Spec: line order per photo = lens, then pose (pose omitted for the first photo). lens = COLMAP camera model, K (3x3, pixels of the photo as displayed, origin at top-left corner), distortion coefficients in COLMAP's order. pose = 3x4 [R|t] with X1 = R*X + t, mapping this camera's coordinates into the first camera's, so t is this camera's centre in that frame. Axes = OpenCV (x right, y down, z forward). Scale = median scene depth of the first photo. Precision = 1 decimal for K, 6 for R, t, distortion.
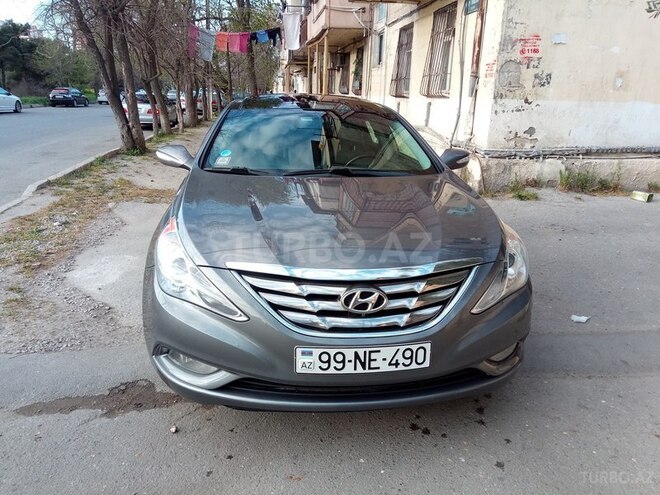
lens RADIAL K [[495.1, 0, 327.2], [0, 495.1, 246.2], [0, 0, 1]] dist [0.014093, -0.004964]
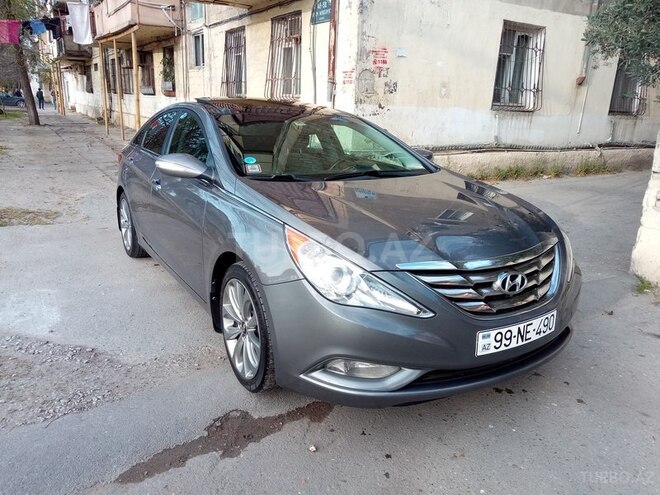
lens RADIAL K [[495.1, 0, 327.2], [0, 495.1, 246.2], [0, 0, 1]] dist [0.014093, -0.004964]
pose [[0.906088, -0.105989, 0.409599, -0.201455], [0.107505, 0.994015, 0.019397, -0.011102], [-0.409203, 0.026458, 0.912059, 0.032456]]
